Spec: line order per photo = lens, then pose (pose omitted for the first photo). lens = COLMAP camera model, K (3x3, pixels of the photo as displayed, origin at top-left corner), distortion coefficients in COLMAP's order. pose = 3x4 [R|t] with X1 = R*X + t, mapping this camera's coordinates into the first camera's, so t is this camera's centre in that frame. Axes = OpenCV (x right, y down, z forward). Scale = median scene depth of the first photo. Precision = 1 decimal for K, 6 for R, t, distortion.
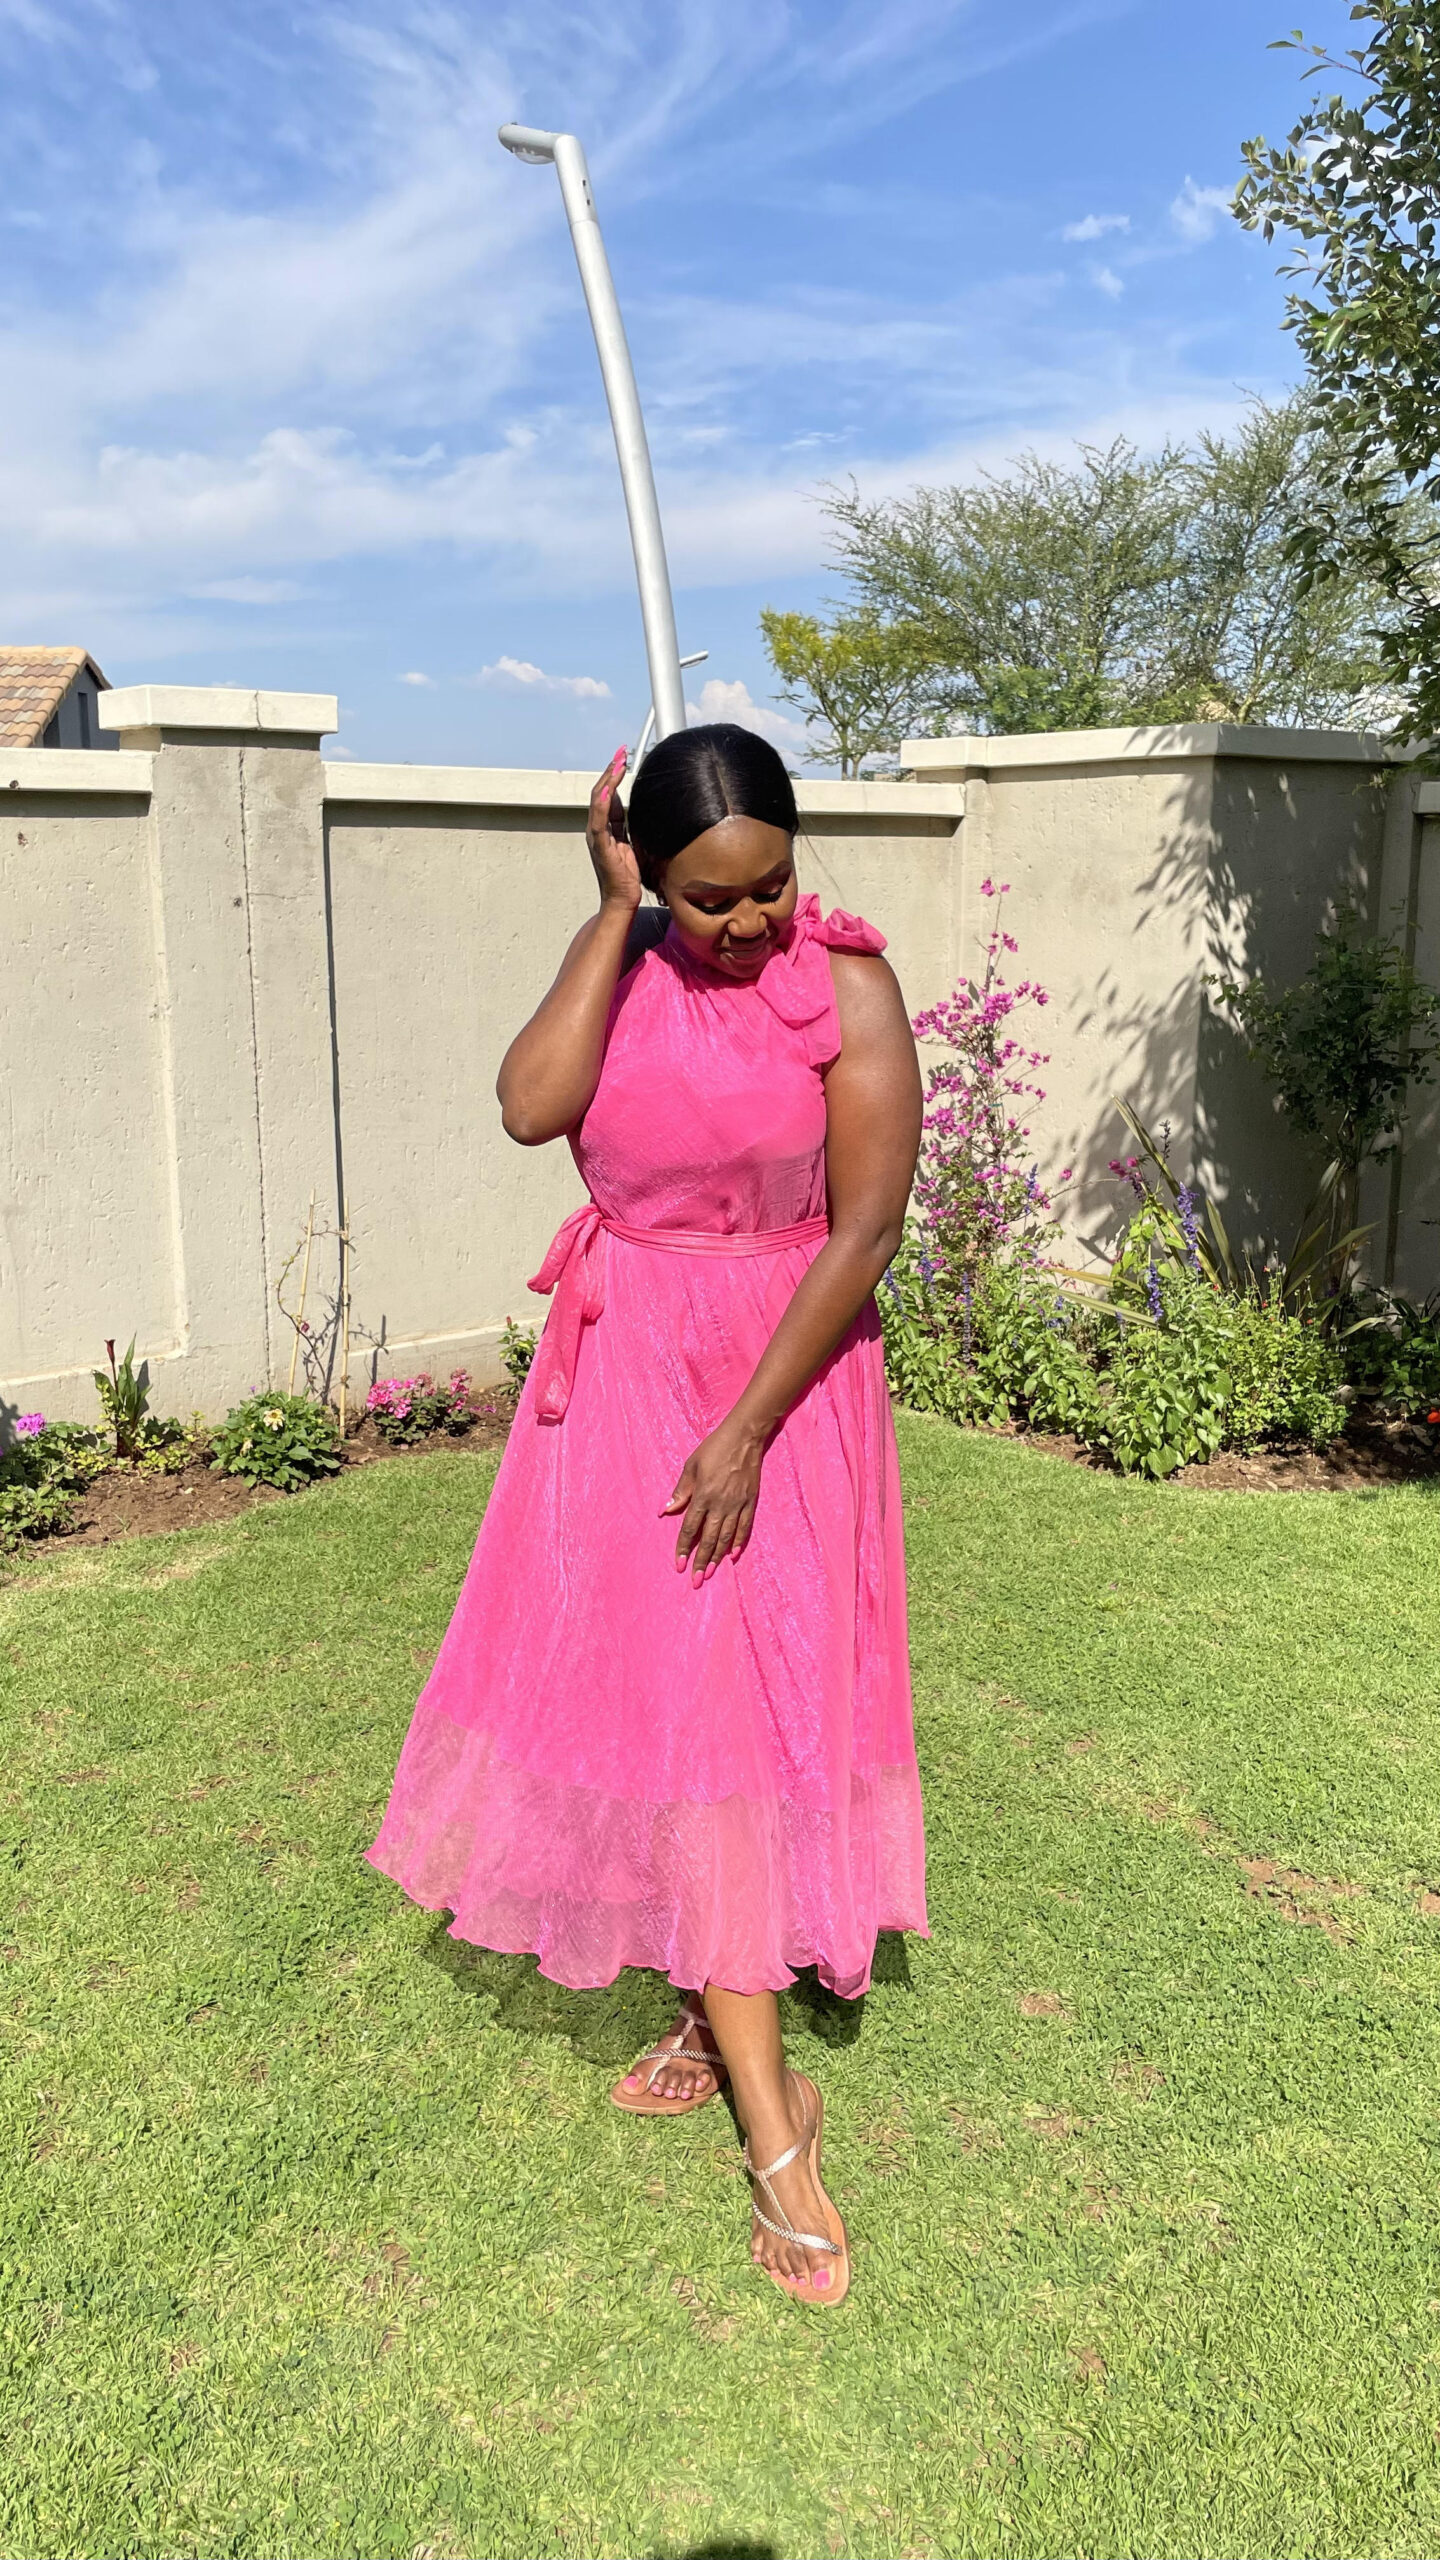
lens RADIAL K [[1909.3, 0, 720.5], [0, 1909.3, 1265.2], [0, 0, 1]] dist [0.067008, -0.034245]
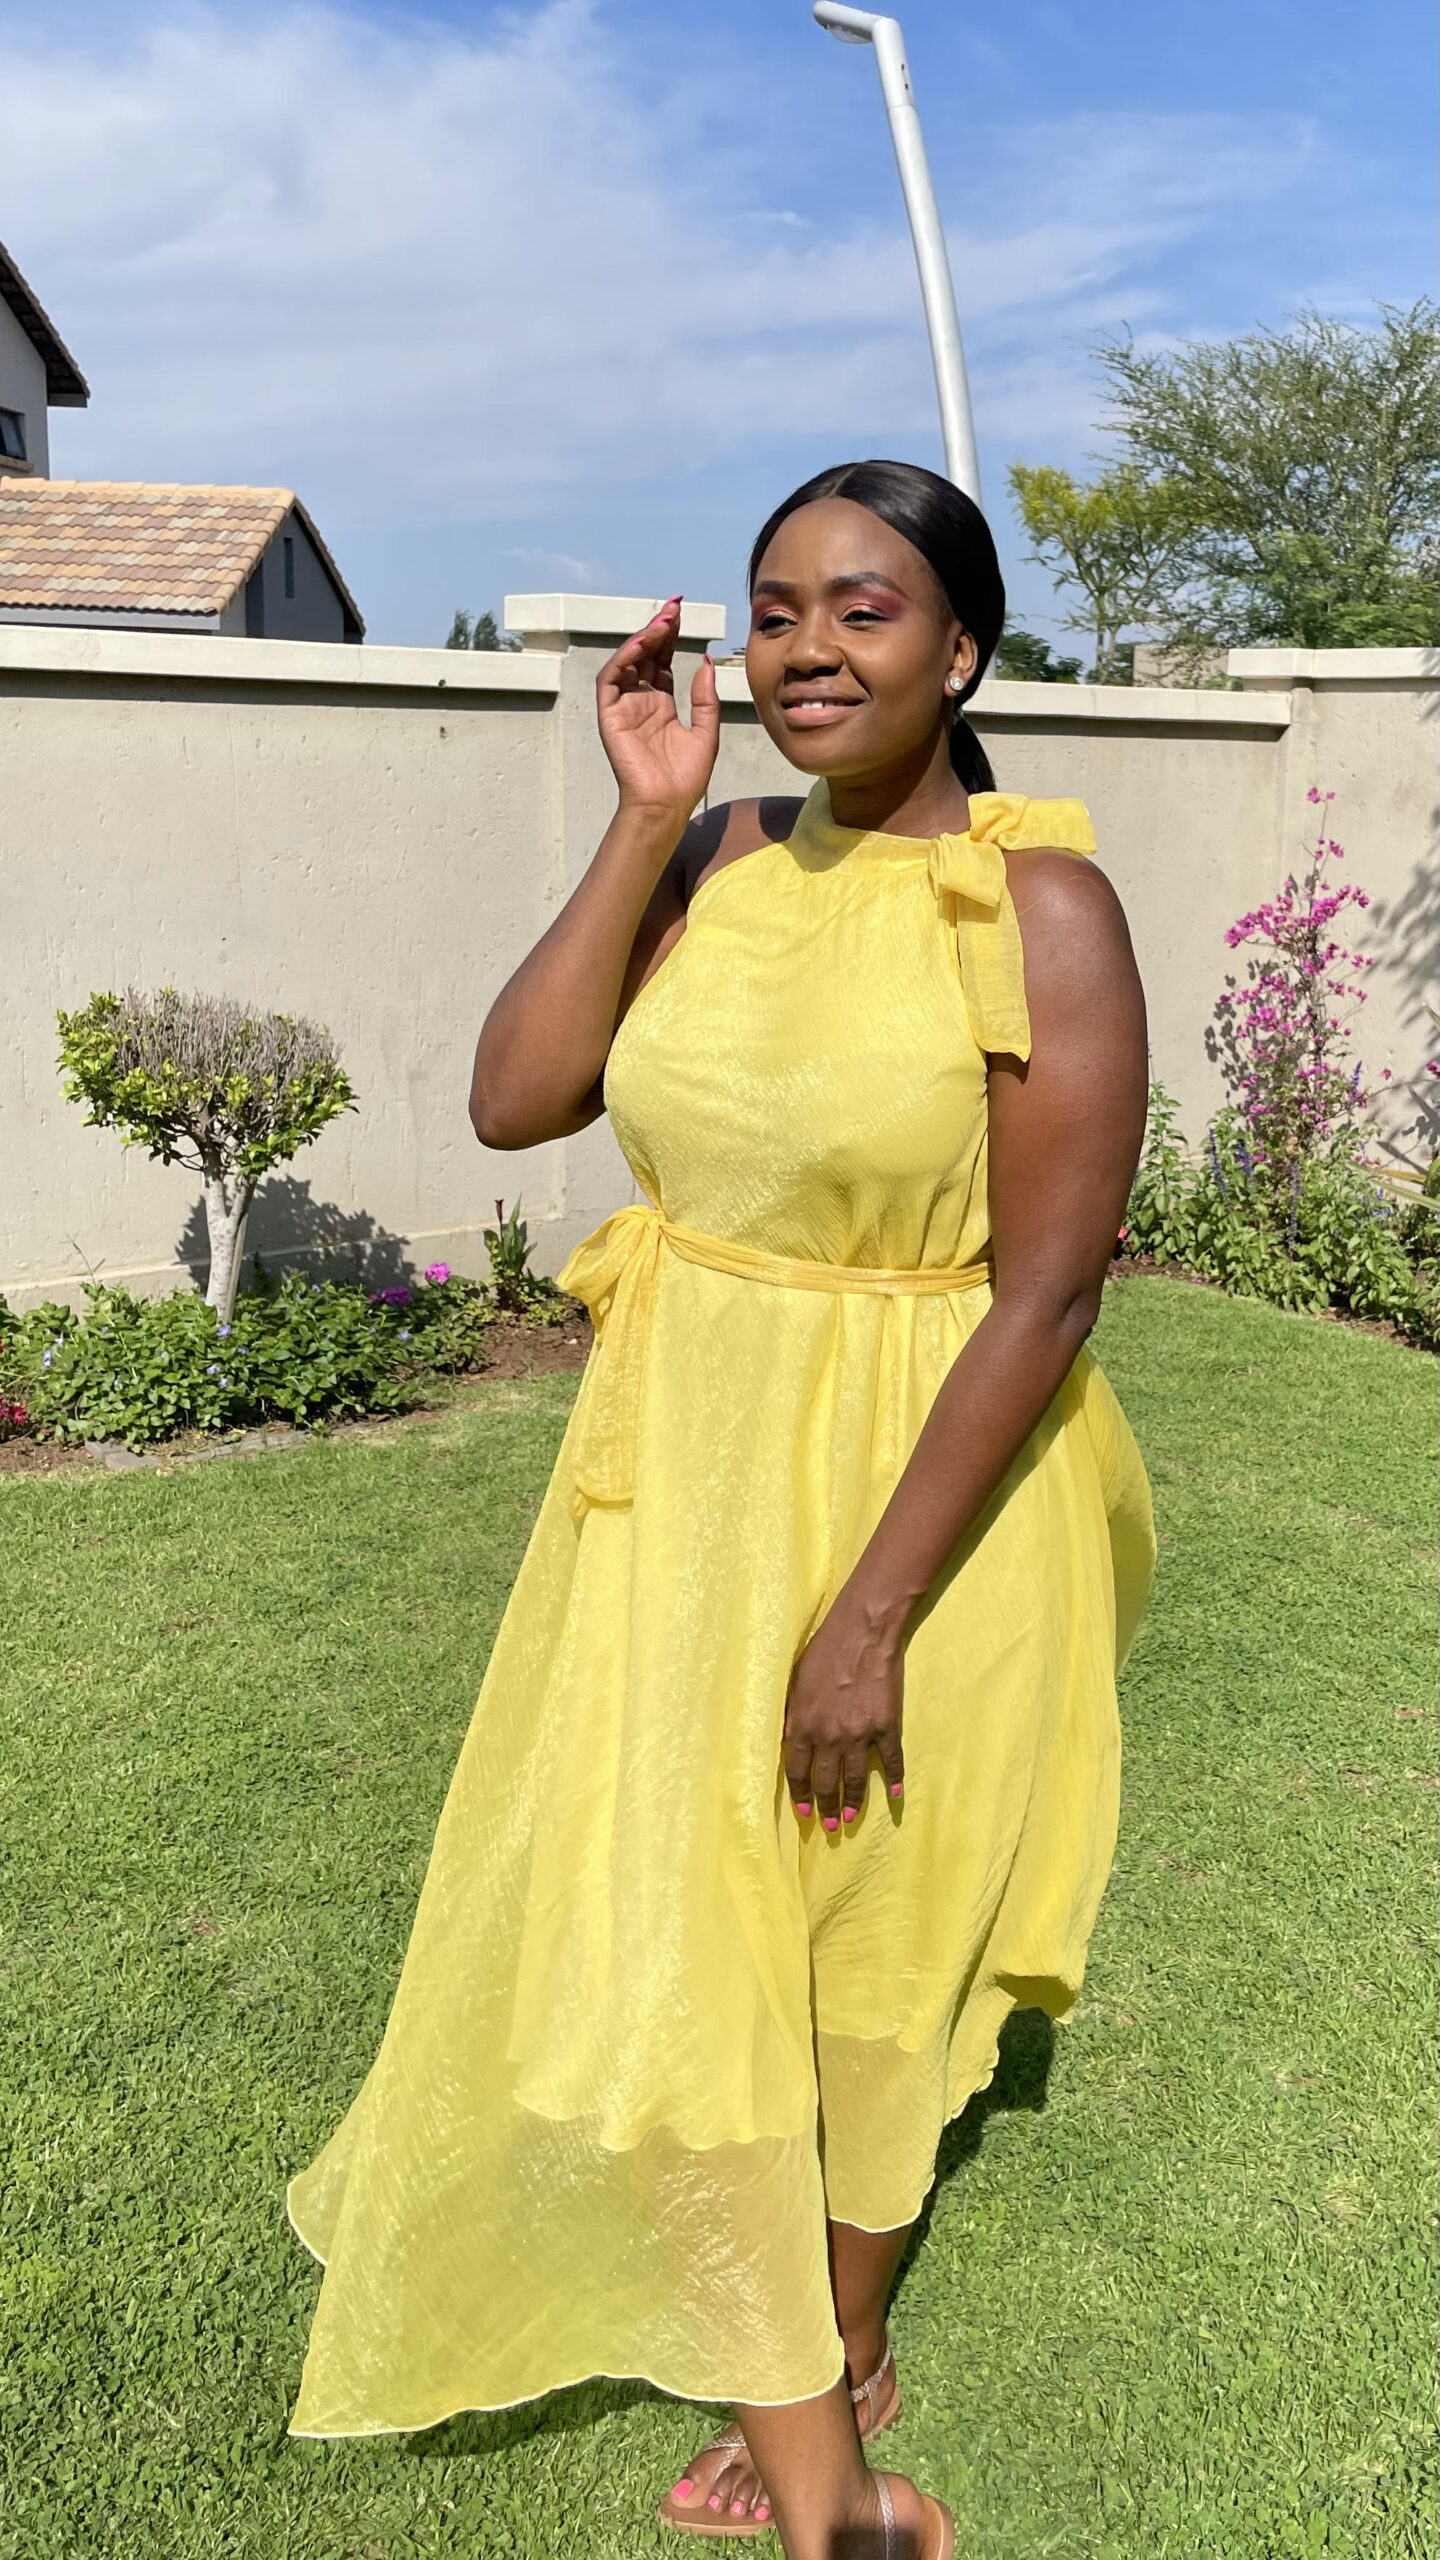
lens RADIAL K [[2165.1, 0, 958.2], [0, 2165.1, 1133.2], [0, 0, 1]] dist [0.073821, 0.002113]
pose [[0.999555, 0.027456, 0.011698, -0.063094], [-0.027148, 0.999300, -0.025740, 0.021243], [-0.012397, 0.025411, 0.999600, -0.170178]]
